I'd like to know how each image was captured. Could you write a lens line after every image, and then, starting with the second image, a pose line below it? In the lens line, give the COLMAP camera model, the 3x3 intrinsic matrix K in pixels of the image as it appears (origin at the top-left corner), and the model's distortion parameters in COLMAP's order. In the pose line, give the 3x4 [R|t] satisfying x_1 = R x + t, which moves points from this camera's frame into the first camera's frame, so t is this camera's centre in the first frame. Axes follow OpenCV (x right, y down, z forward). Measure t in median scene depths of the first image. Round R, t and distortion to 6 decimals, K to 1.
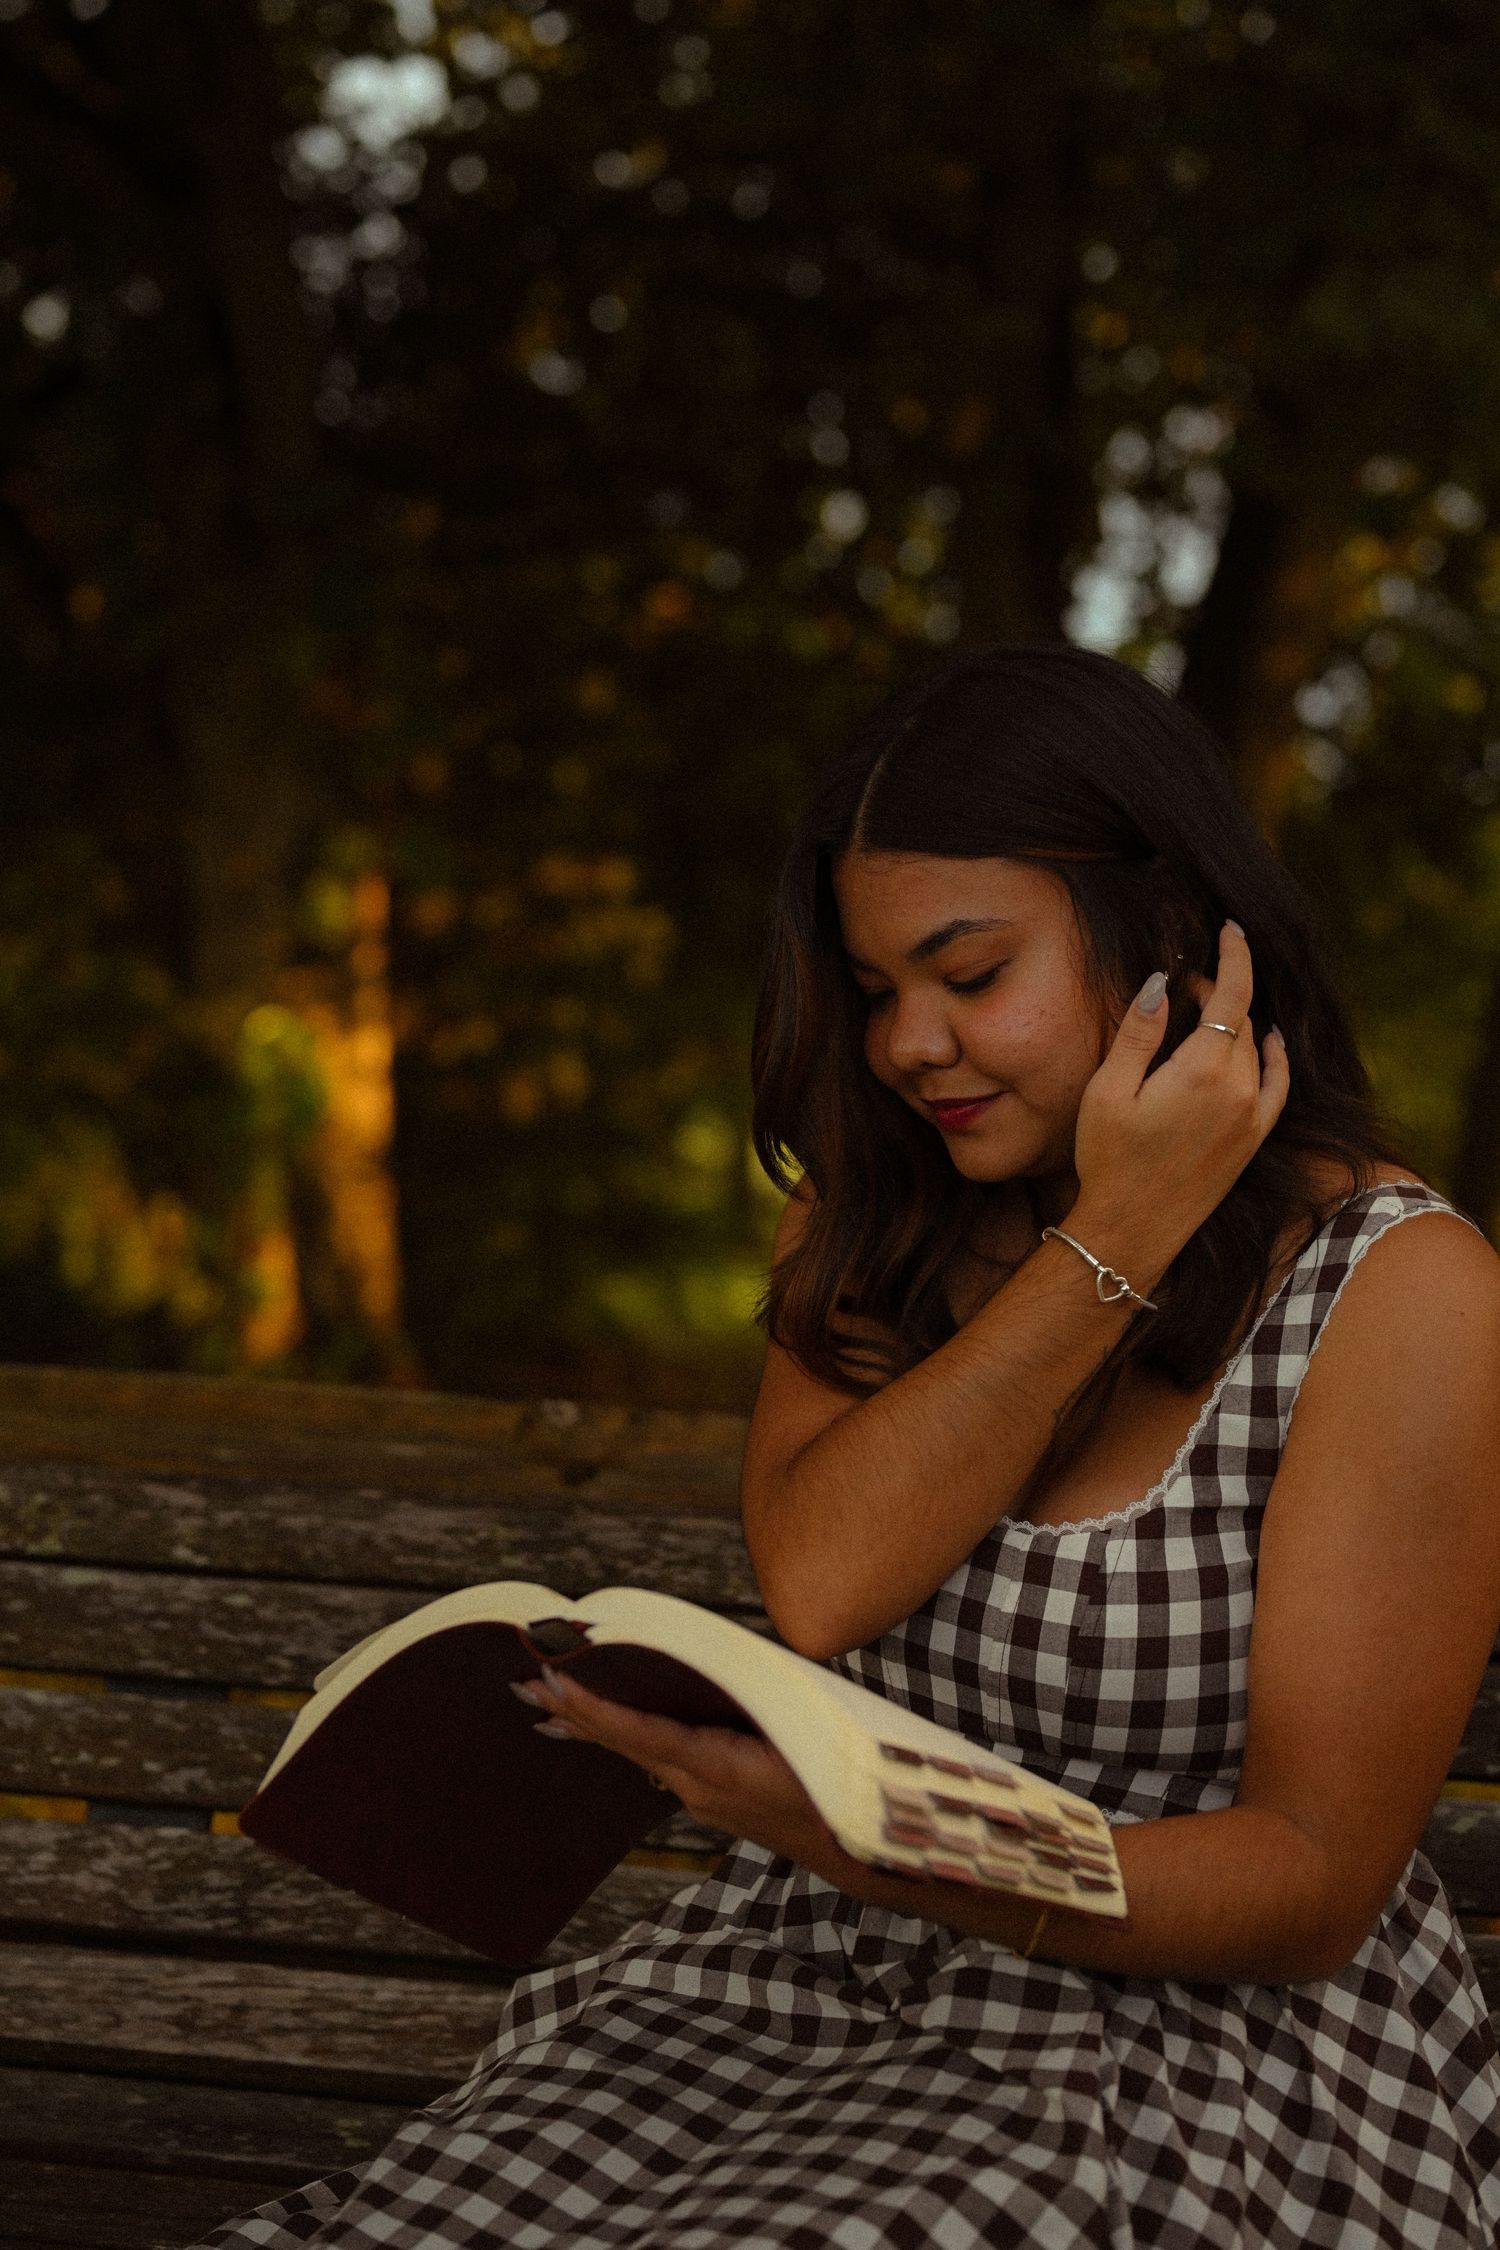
lens RADIAL K [[3339.5, 0, 905.1], [0, 3339.5, 1124.6], [0, 0, 1]] dist [-0.037437, 0.078398]
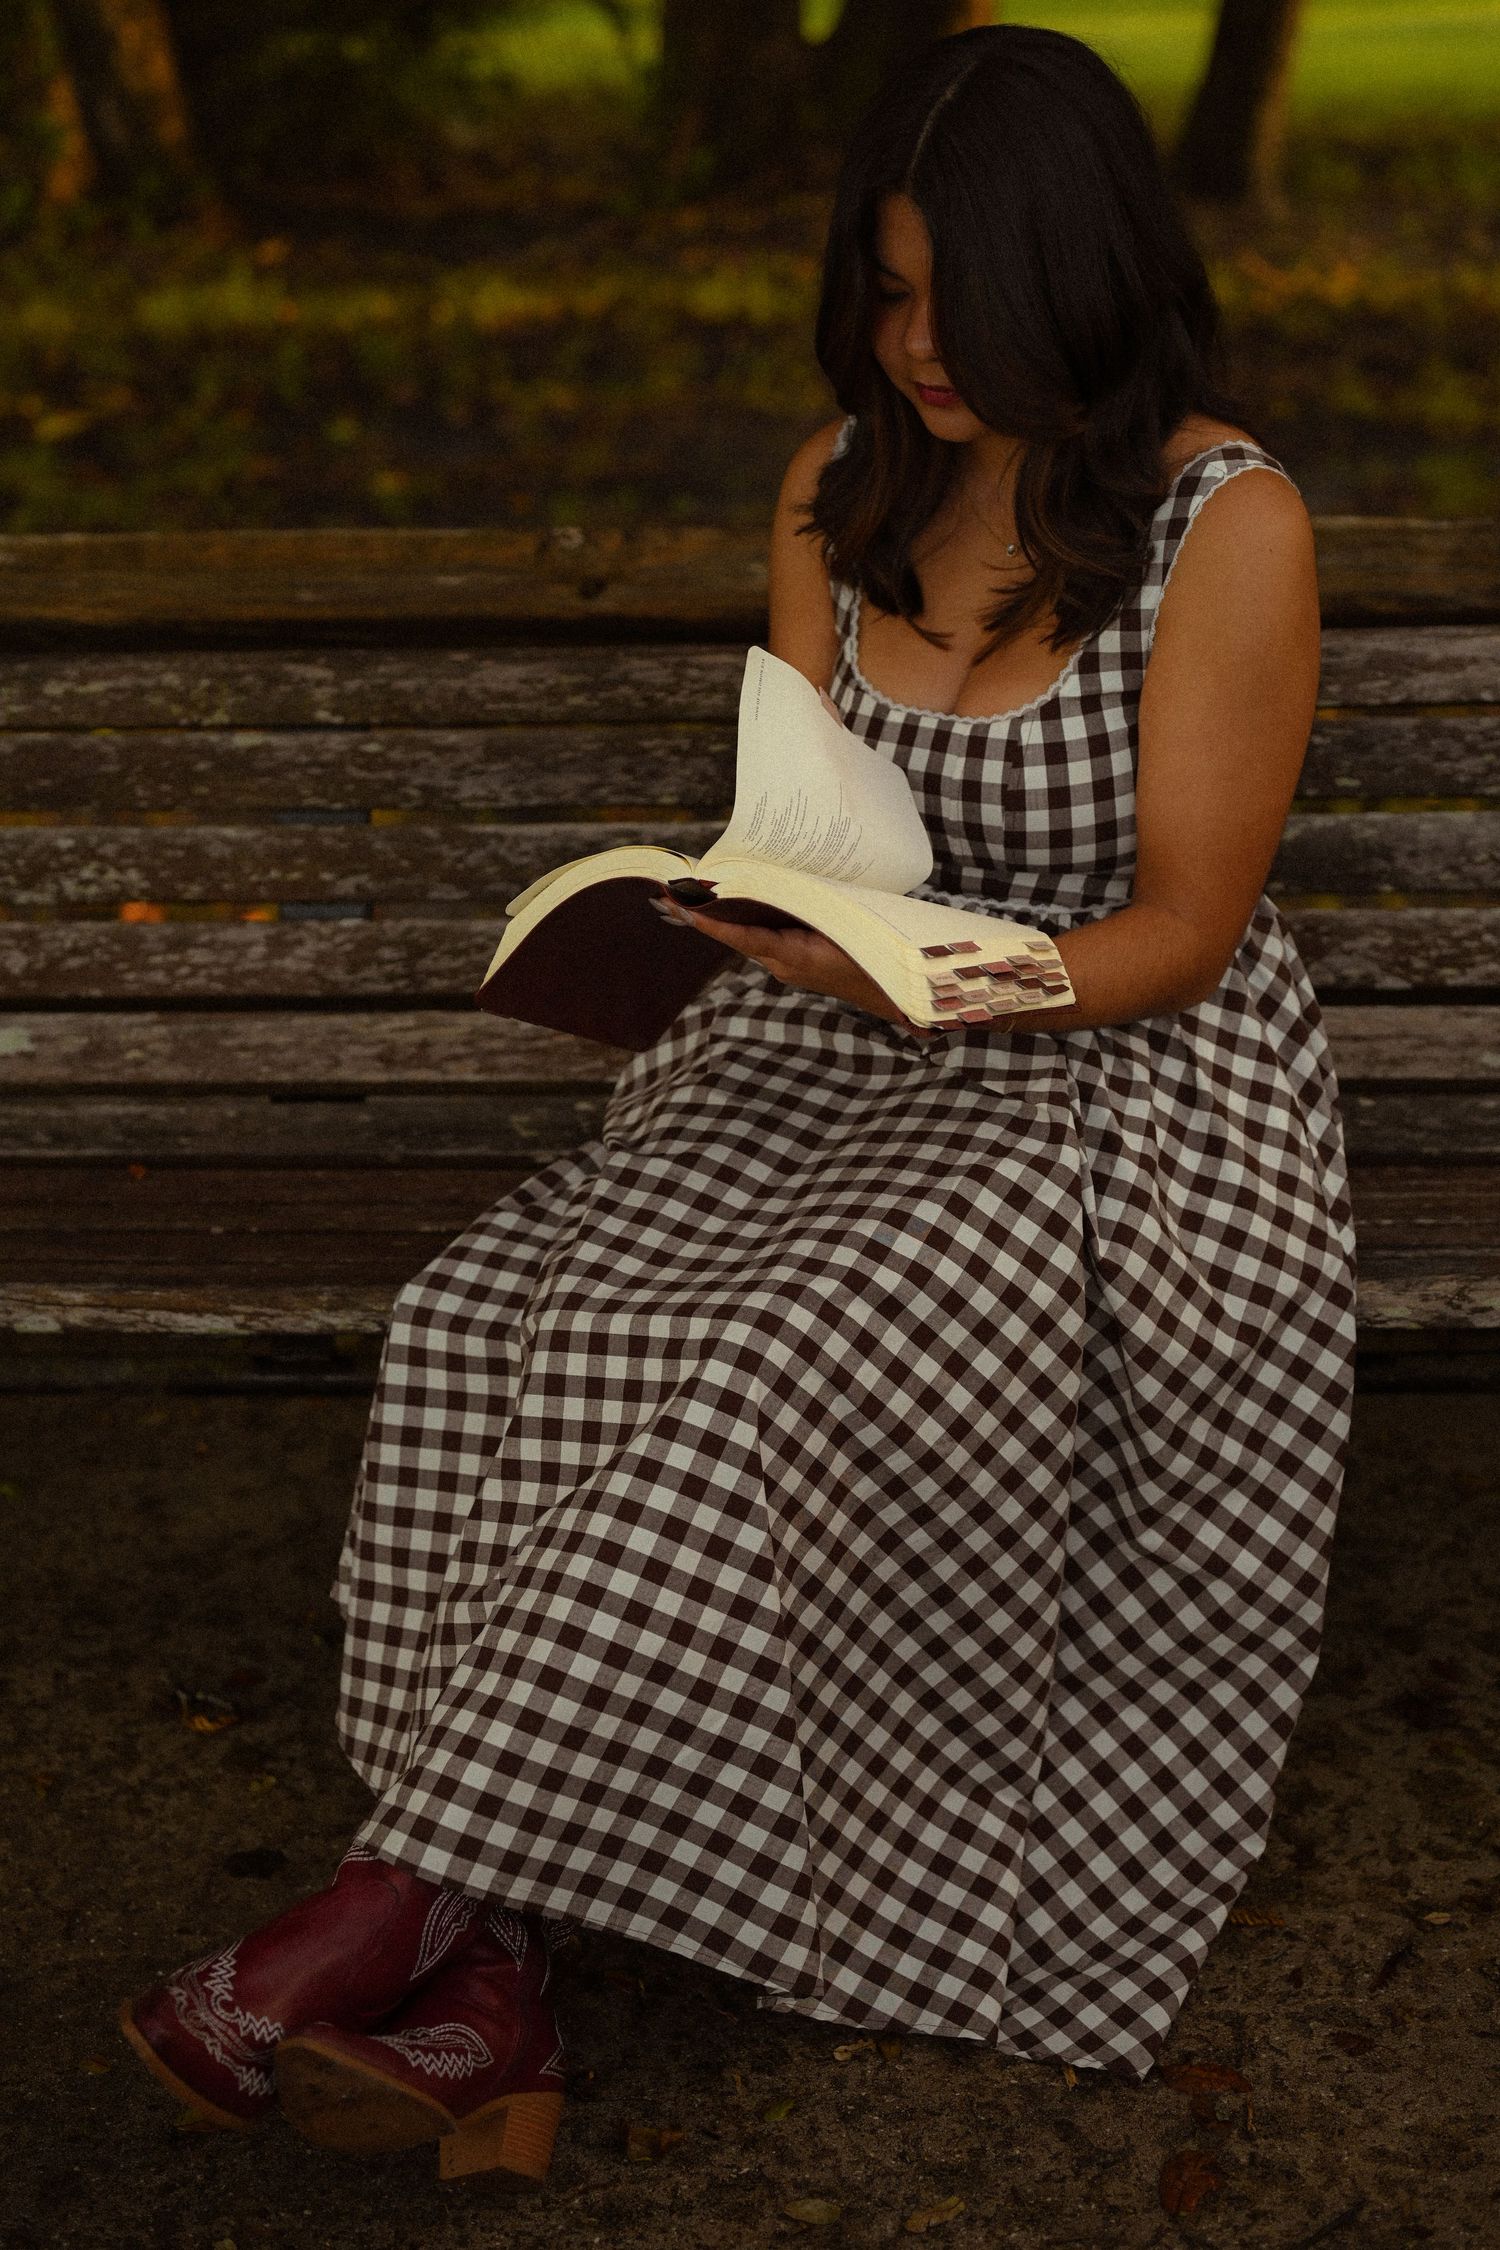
lens RADIAL K [[3339.5, 0, 905.1], [0, 3339.5, 1124.6], [0, 0, 1]] dist [-0.037437, 0.078398]
pose [[0.994988, -0.097677, 0.021424, -0.033464], [0.084070, 0.933081, 0.349702, -0.170654], [-0.054148, -0.346148, 0.936616, -0.319182]]
